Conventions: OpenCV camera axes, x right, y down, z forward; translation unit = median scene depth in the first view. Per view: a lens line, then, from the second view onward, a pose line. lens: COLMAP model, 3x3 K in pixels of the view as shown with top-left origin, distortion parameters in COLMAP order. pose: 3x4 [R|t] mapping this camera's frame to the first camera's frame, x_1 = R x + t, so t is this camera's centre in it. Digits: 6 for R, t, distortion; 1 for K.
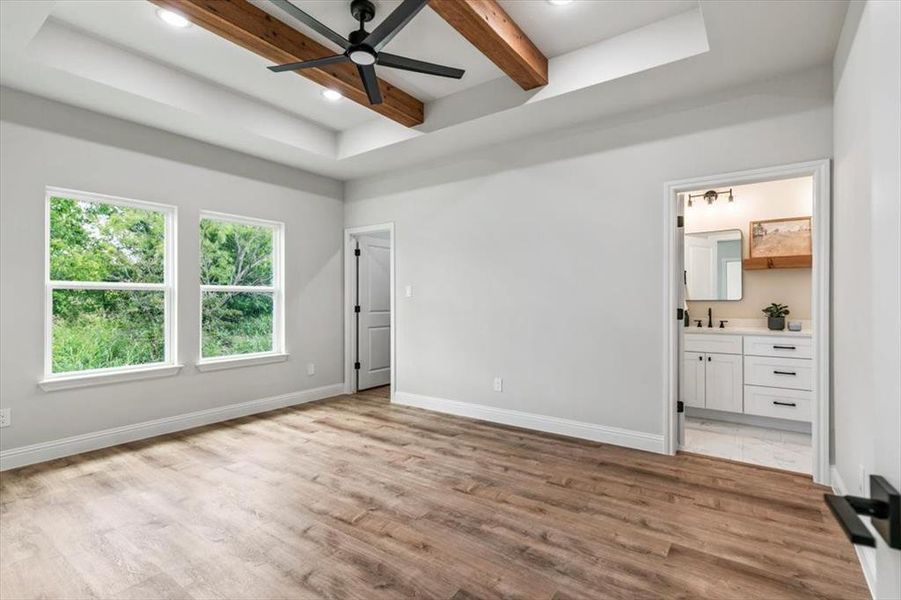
lens RADIAL K [[414.4, 0, 452.3], [0, 414.4, 298.4], [0, 0, 1]] dist [0.003919, 0.000826]
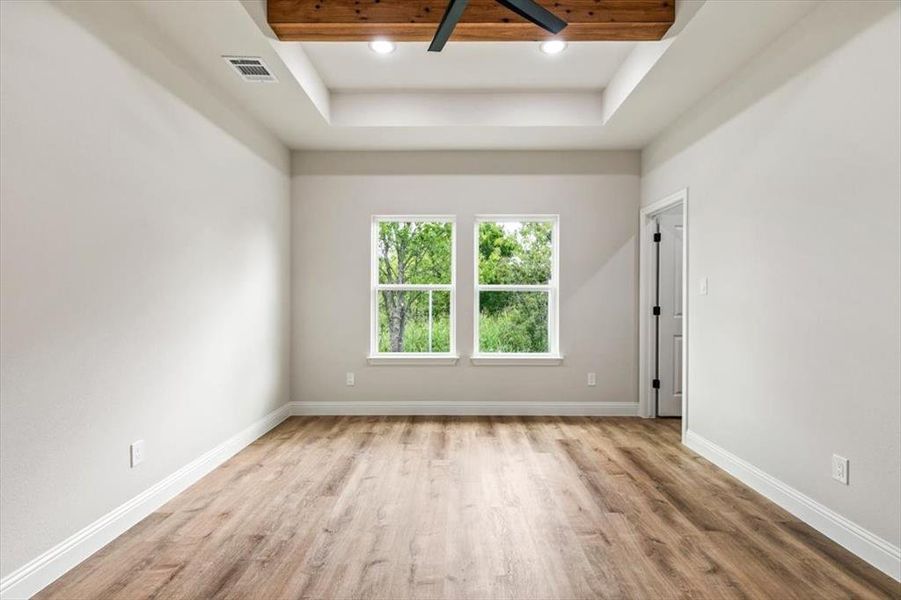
lens RADIAL K [[418.0, 0, 464.3], [0, 418.0, 301.8], [0, 0, 1]] dist [0.003185, -0.000204]
pose [[0.594943, 0.008706, -0.803721, 0.286946], [0.000048, 0.999941, 0.010866, 0.001185], [0.803768, -0.006503, 0.594907, 0.388944]]
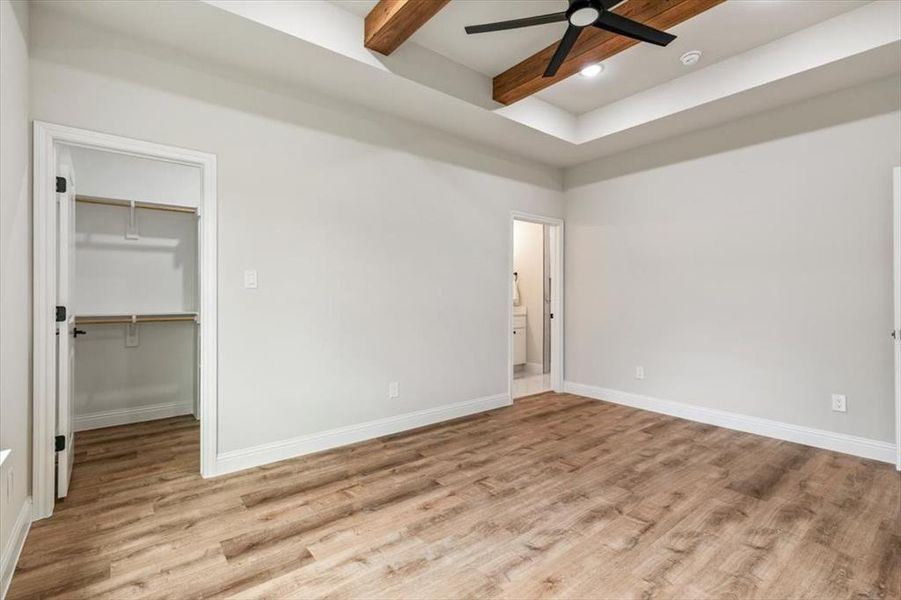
lens RADIAL K [[428.9, 0, 434.1], [0, 428.9, 296.2], [0, 0, 1]] dist [0.006350, 0.000130]
pose [[0.284273, -0.005592, 0.958727, -0.862339], [-0.003613, 0.999970, 0.006904, 0.001678], [-0.958736, -0.005427, 0.284244, 0.768481]]
